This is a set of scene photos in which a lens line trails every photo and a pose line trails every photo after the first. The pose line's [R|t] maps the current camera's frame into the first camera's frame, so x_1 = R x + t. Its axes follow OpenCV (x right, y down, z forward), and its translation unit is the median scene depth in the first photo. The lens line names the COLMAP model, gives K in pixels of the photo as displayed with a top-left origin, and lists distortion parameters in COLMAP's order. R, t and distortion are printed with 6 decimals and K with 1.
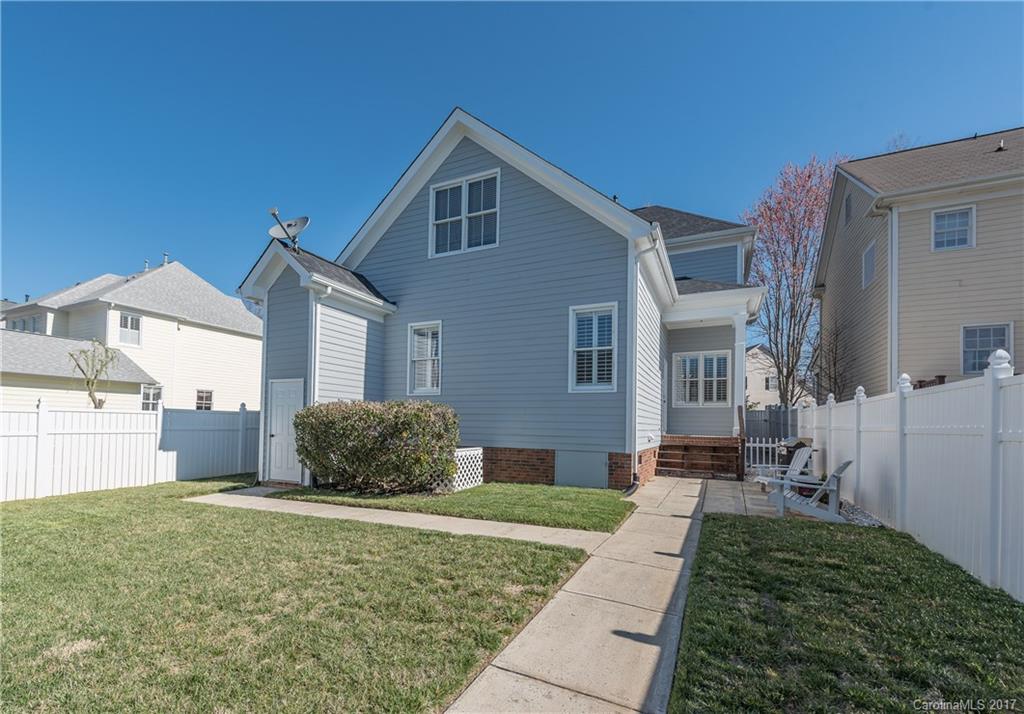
lens RADIAL K [[408.5, 0, 509.5], [0, 408.5, 418.2], [0, 0, 1]] dist [0.000386, 0.000012]
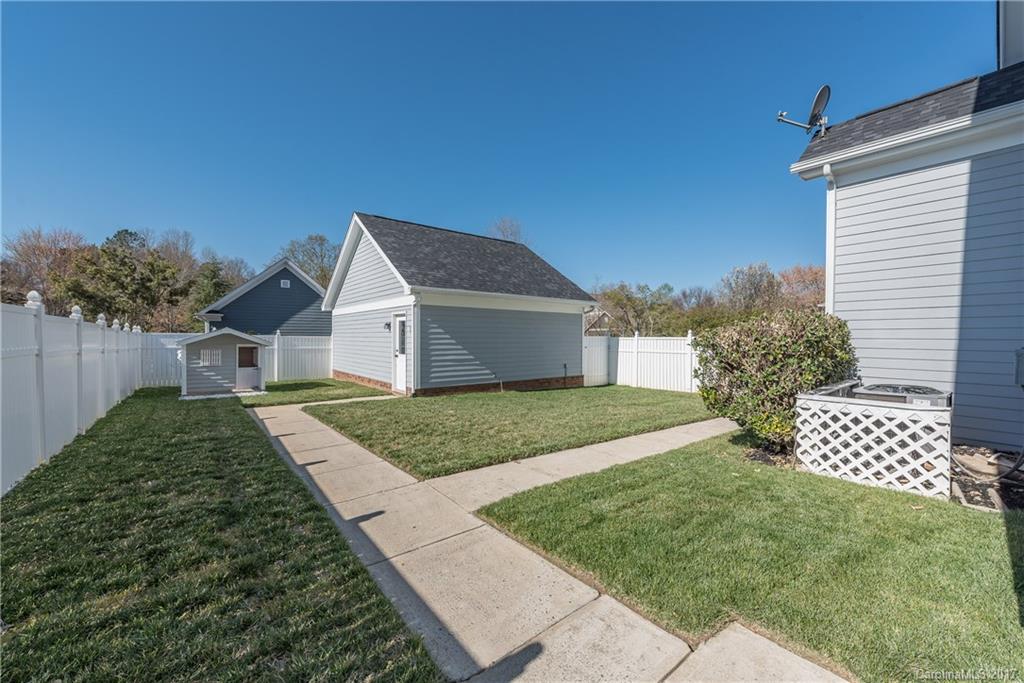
lens RADIAL K [[417.3, 0, 508.9], [0, 417.3, 338.5], [0, 0, 1]] dist [-0.000276, -0.000042]
pose [[-0.430337, -0.014330, -0.902554, 0.498200], [0.007890, 0.999776, -0.019635, 0.007787], [0.902634, -0.015570, -0.430128, 0.798820]]
